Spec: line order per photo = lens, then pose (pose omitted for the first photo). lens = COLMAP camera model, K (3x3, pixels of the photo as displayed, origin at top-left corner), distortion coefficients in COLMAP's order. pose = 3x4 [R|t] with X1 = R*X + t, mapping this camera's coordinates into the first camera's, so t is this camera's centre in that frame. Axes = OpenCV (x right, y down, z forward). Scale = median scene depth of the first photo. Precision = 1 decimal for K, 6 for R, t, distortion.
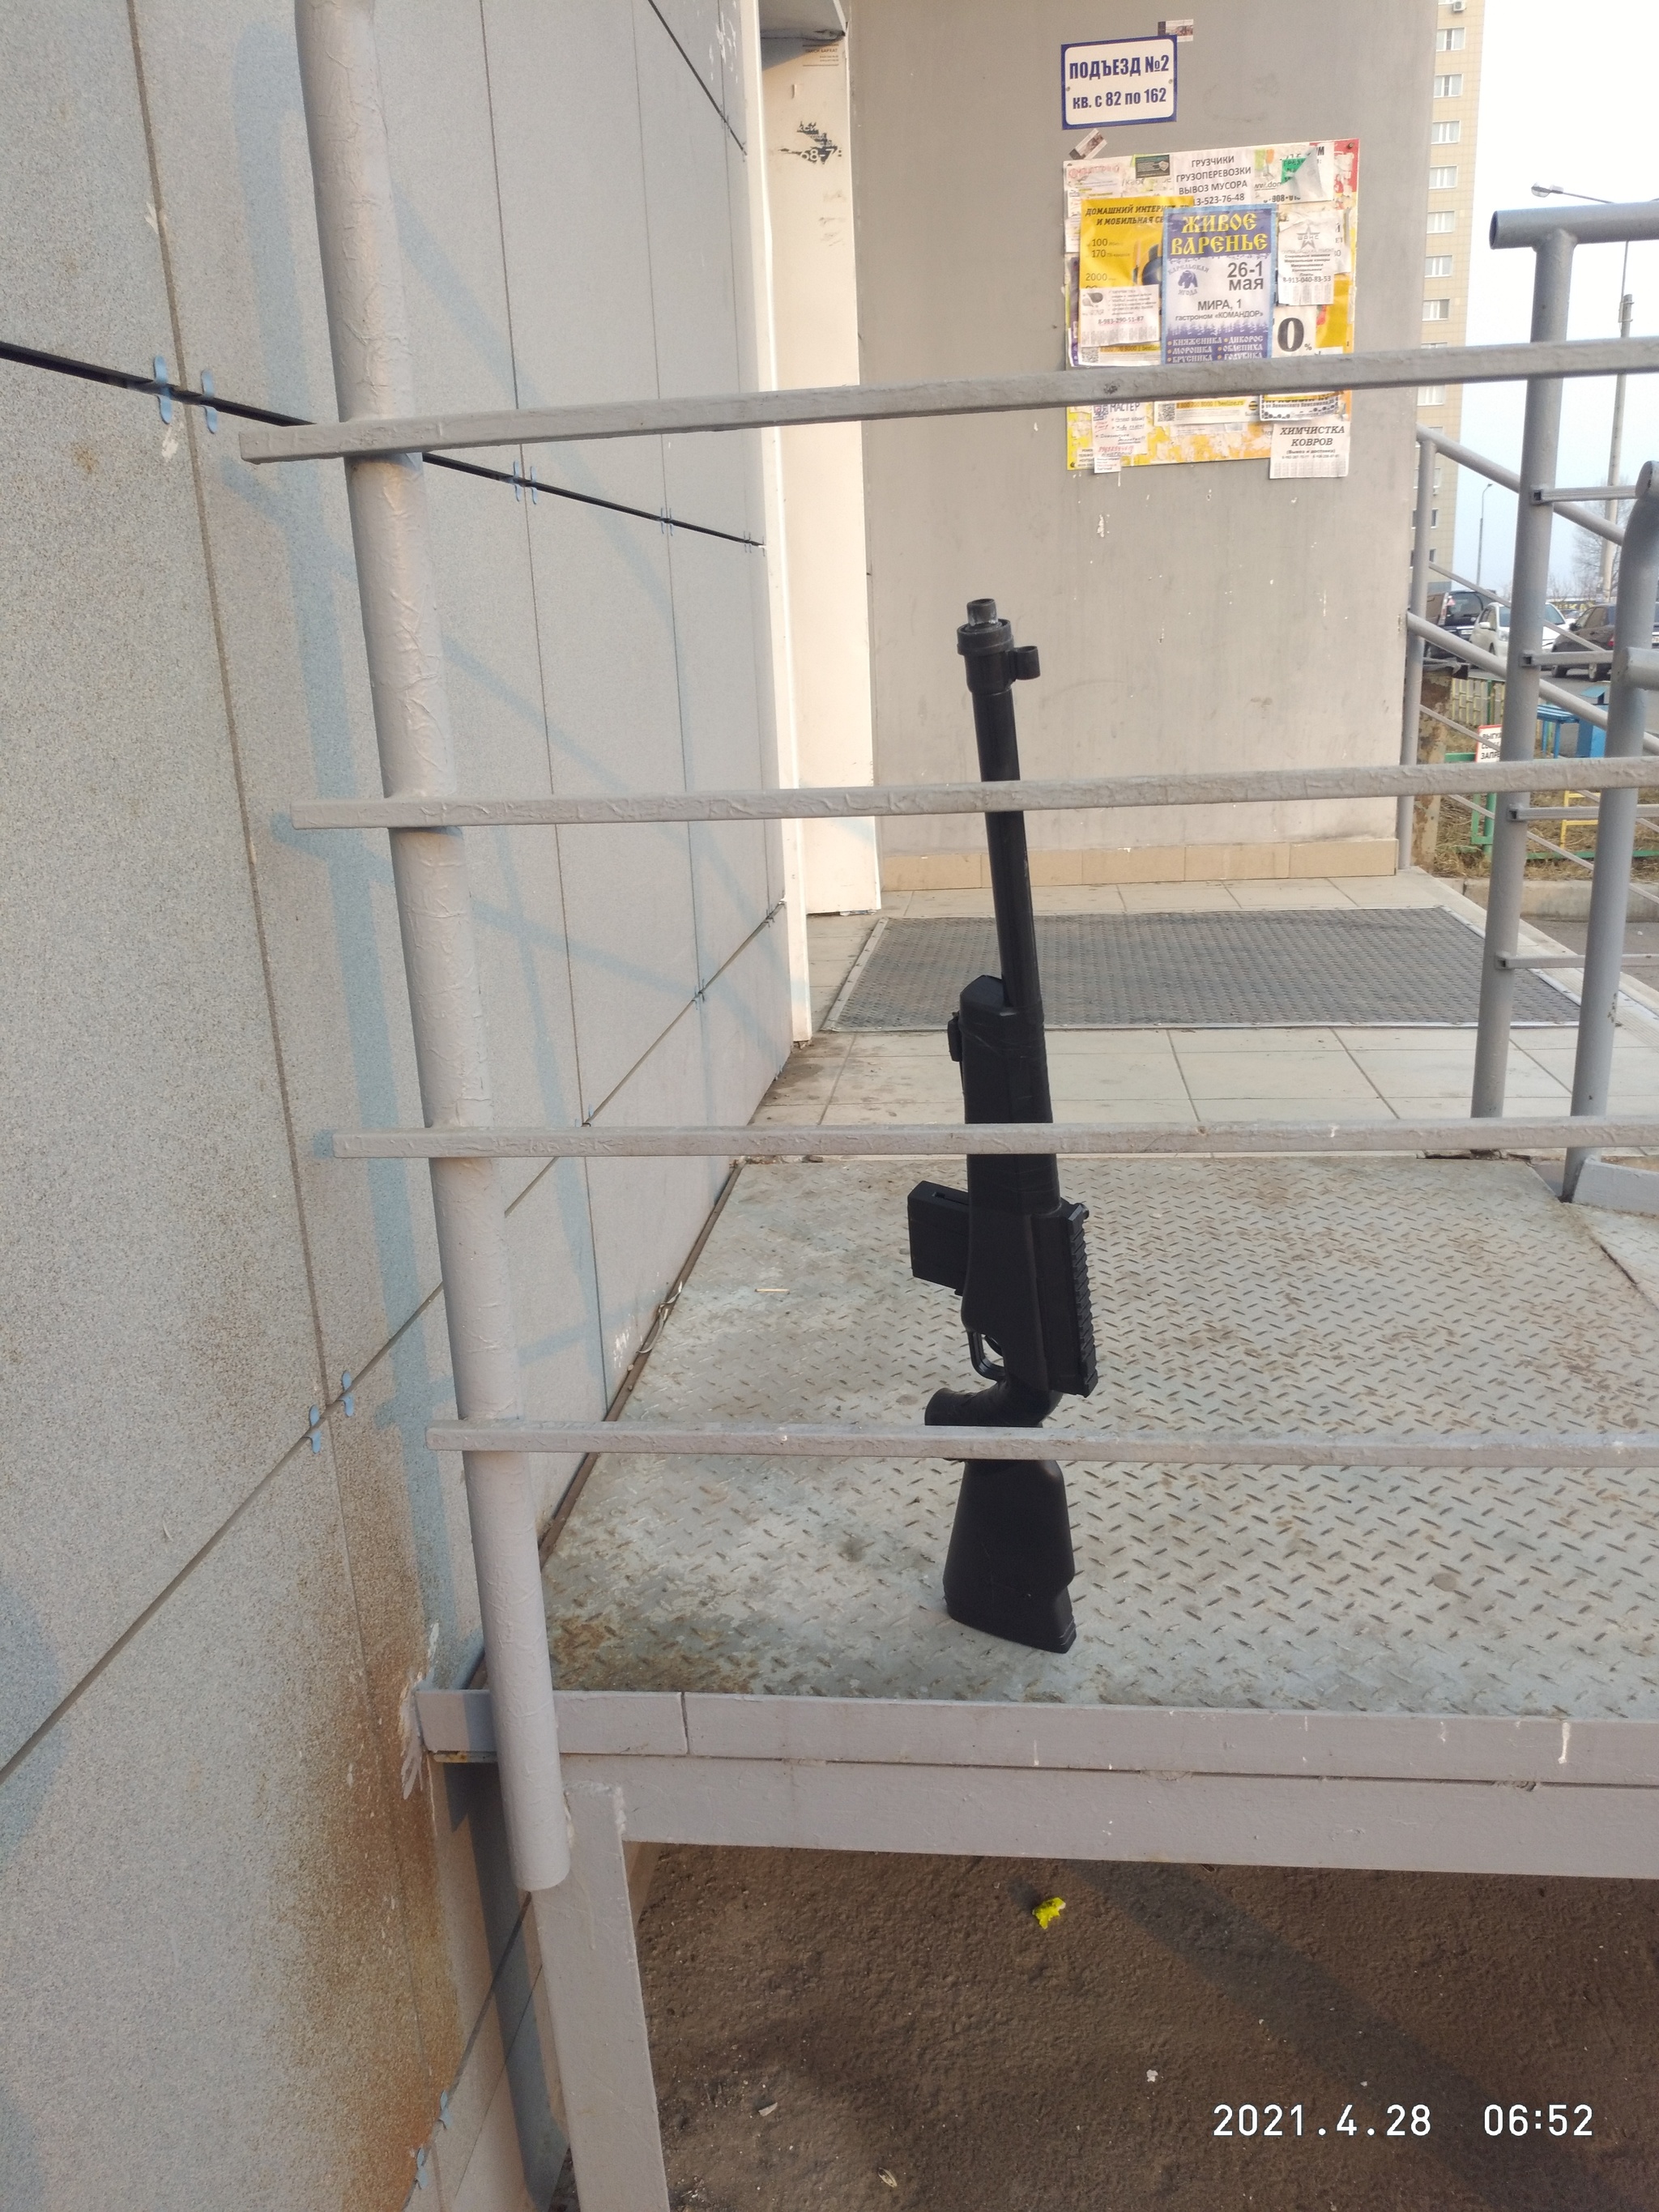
lens RADIAL K [[1578.9, 0, 839.0], [0, 1578.9, 1114.5], [0, 0, 1]] dist [-0.001782, -0.001482]
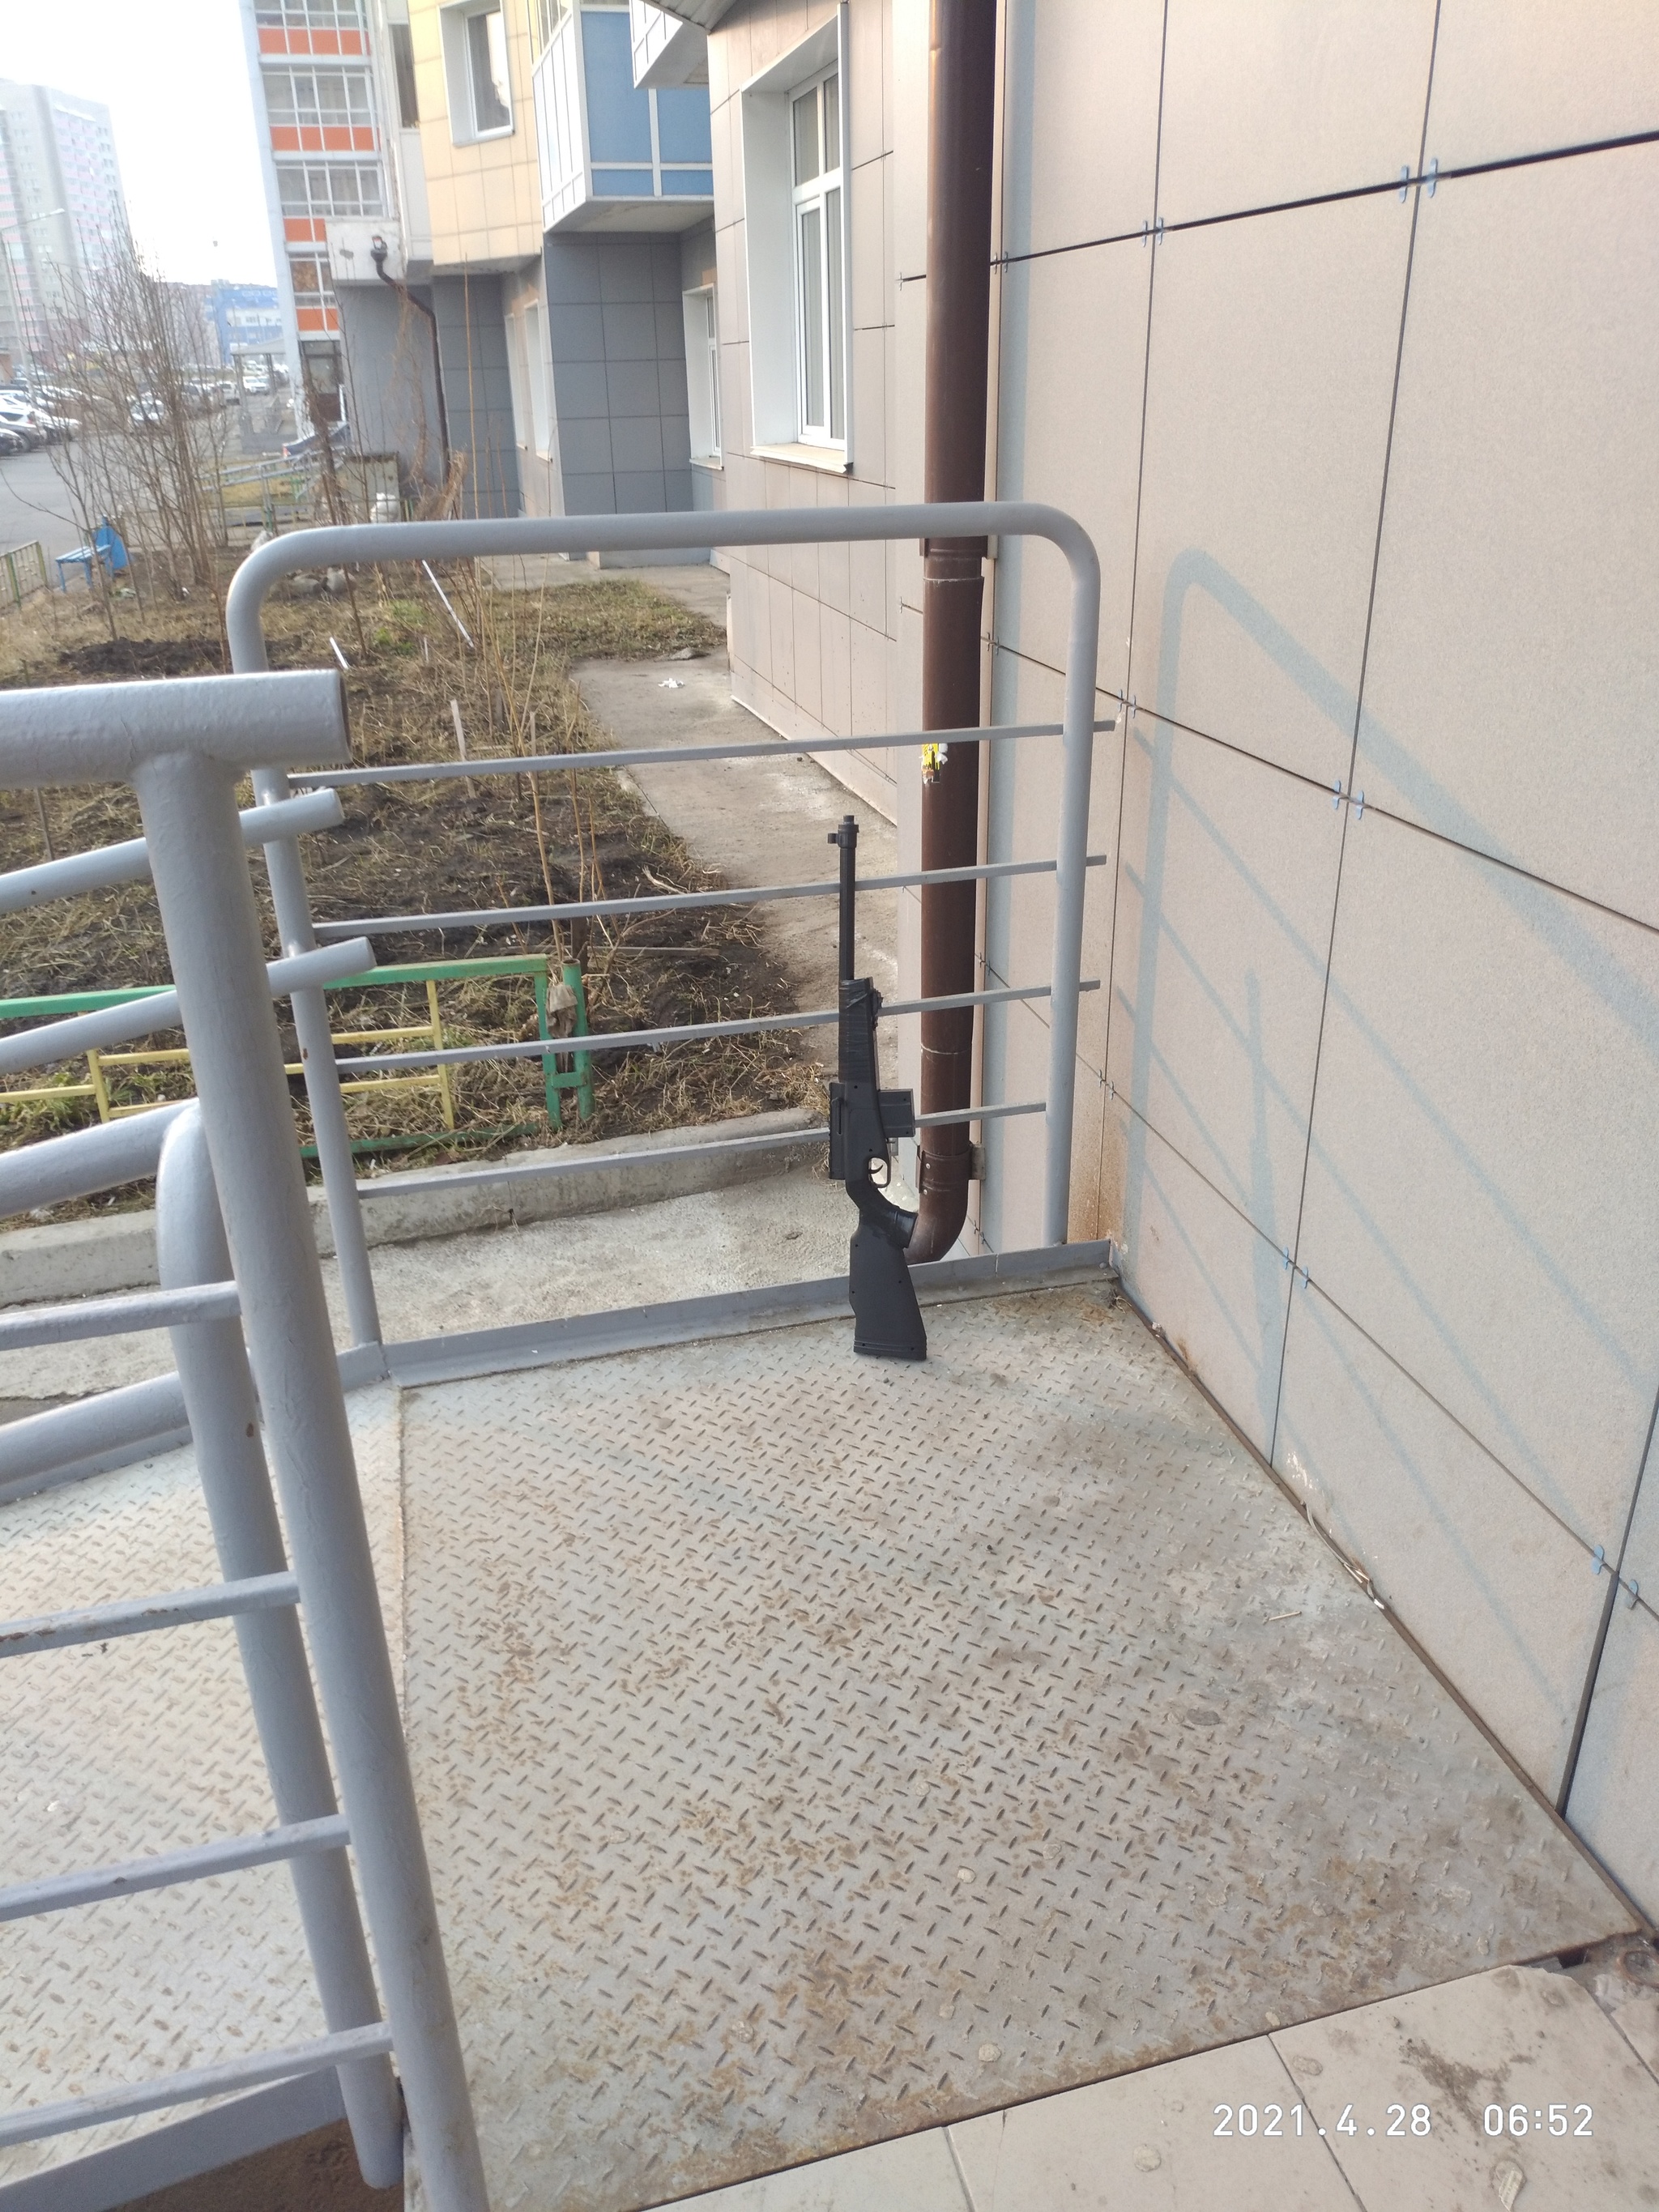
lens RADIAL K [[1578.9, 0, 833.2], [0, 1578.9, 1098.7], [0, 0, 1]] dist [-0.001782, -0.001482]
pose [[-0.931698, 0.204491, -0.300203, 0.456102], [-0.048737, 0.748624, 0.661202, -0.777156], [0.359949, 0.630671, -0.687525, 1.407231]]
